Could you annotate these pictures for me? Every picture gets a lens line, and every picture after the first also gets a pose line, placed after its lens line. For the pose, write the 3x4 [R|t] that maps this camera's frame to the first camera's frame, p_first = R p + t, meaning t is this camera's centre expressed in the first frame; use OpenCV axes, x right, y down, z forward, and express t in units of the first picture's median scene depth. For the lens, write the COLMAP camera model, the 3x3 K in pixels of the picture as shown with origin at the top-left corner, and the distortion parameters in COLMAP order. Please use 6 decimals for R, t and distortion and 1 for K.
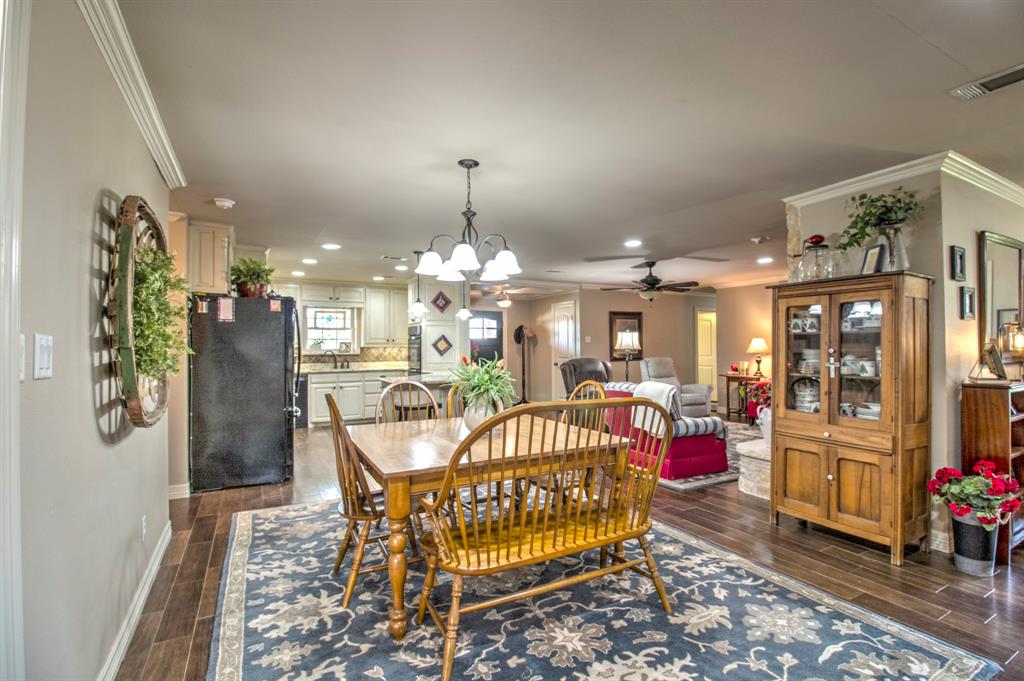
lens RADIAL K [[486.8, 0, 519.8], [0, 486.8, 332.2], [0, 0, 1]] dist [-0.000999, -0.017550]
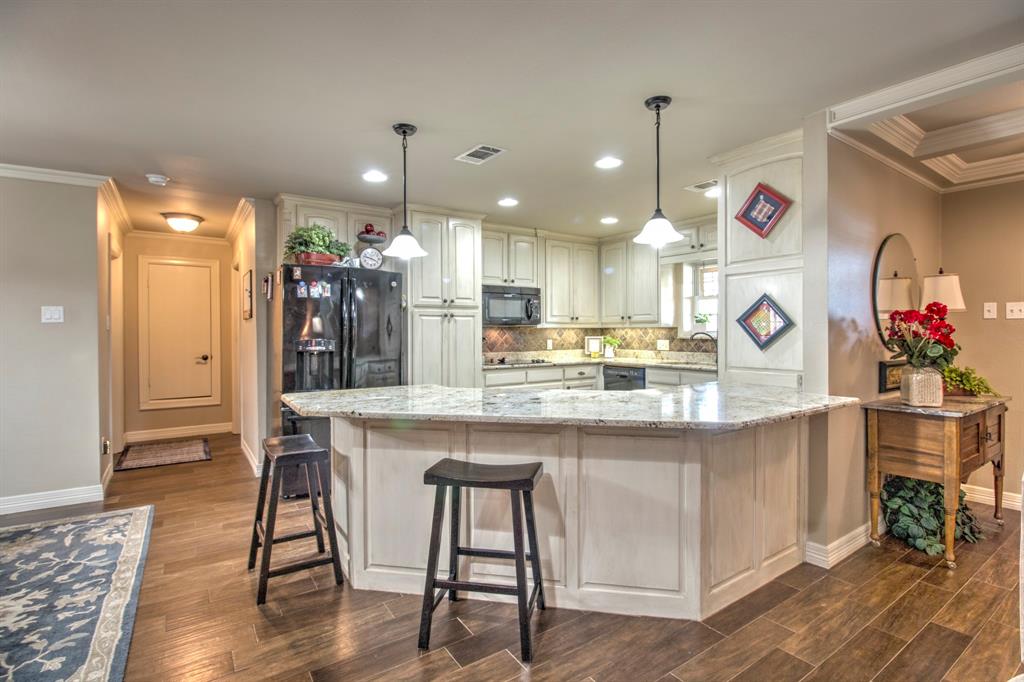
lens RADIAL K [[486.8, 0, 519.8], [0, 486.8, 332.7], [0, 0, 1]] dist [-0.000999, -0.017550]
pose [[0.120267, 0.006262, -0.992722, 0.480367], [0.034603, 0.999346, 0.010496, 0.059430], [0.992138, -0.035614, 0.119972, 1.828939]]
